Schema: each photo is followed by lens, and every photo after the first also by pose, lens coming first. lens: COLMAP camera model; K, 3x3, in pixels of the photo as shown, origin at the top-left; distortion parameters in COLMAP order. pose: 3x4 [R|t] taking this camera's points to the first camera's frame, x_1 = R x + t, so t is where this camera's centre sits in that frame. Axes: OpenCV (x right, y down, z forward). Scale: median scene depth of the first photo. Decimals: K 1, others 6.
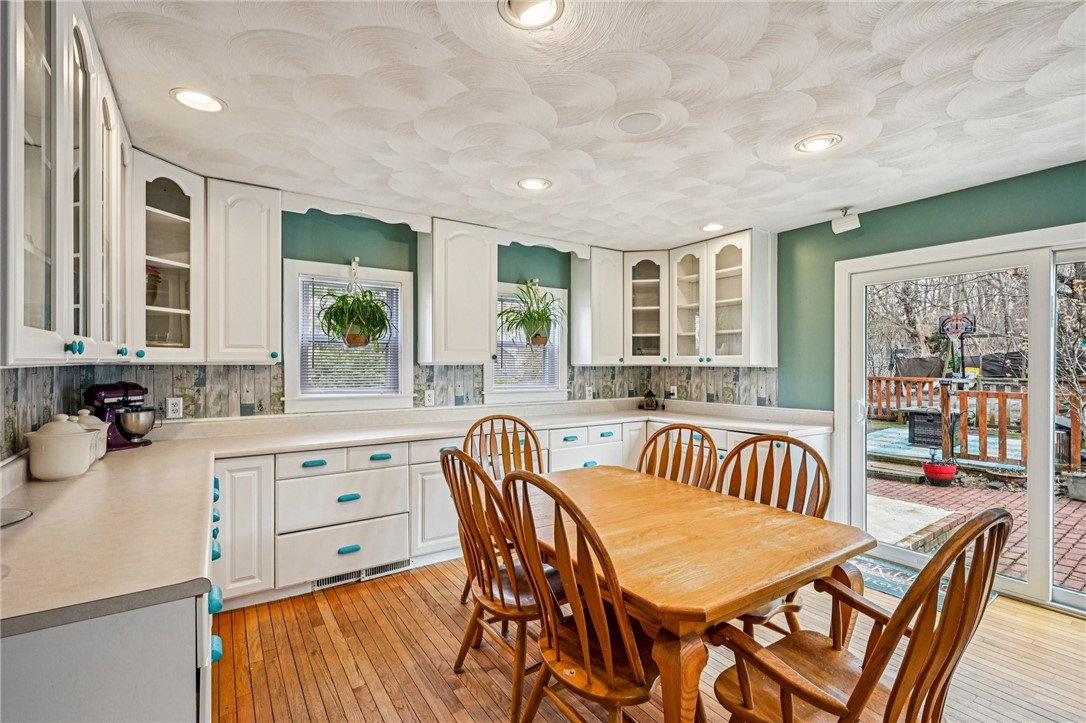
lens RADIAL K [[488.9, 0, 545.3], [0, 488.9, 363.8], [0, 0, 1]] dist [0.002621, -0.000572]
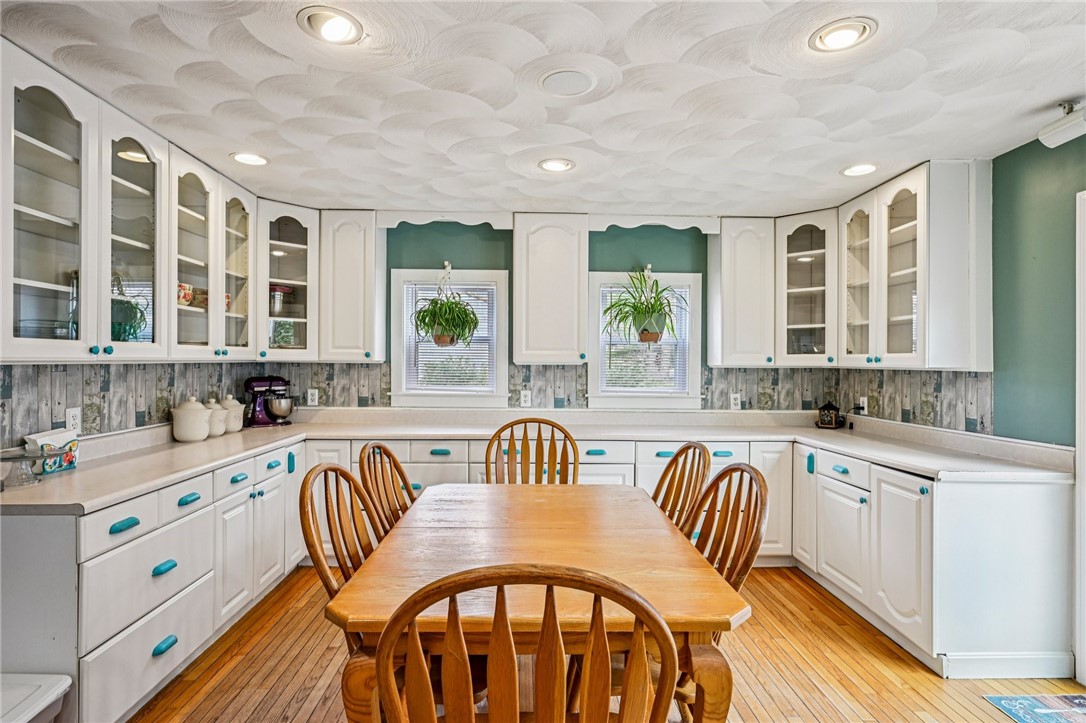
lens RADIAL K [[559.4, 0, 540.3], [0, 559.4, 360.6], [0, 0, 1]] dist [-0.001578, 0.002215]
pose [[0.845197, 0.002861, -0.534447, 0.417485], [-0.006247, 0.999970, -0.004526, -0.000453], [0.534418, 0.007164, 0.845190, 0.091751]]
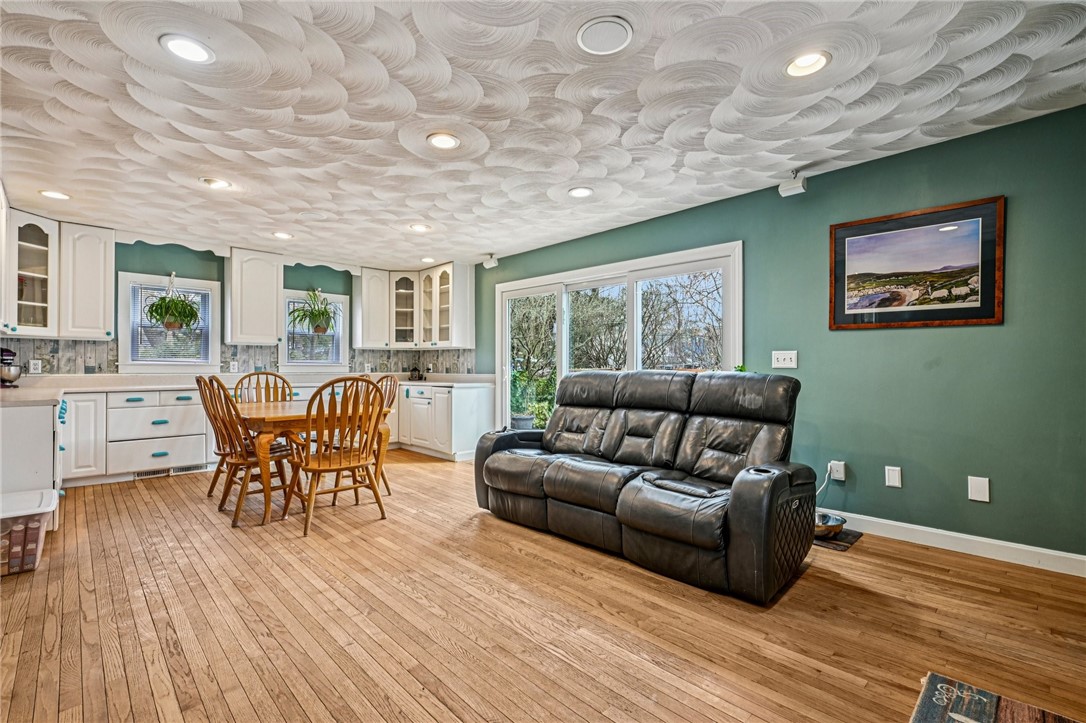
lens RADIAL K [[488.9, 0, 543.3], [0, 488.9, 363.2], [0, 0, 1]] dist [0.002621, -0.000572]
pose [[0.985074, 0.004074, 0.172081, 0.477774], [-0.003257, 0.999982, -0.005029, 0.069775], [-0.172098, 0.004393, 0.985070, -0.686051]]
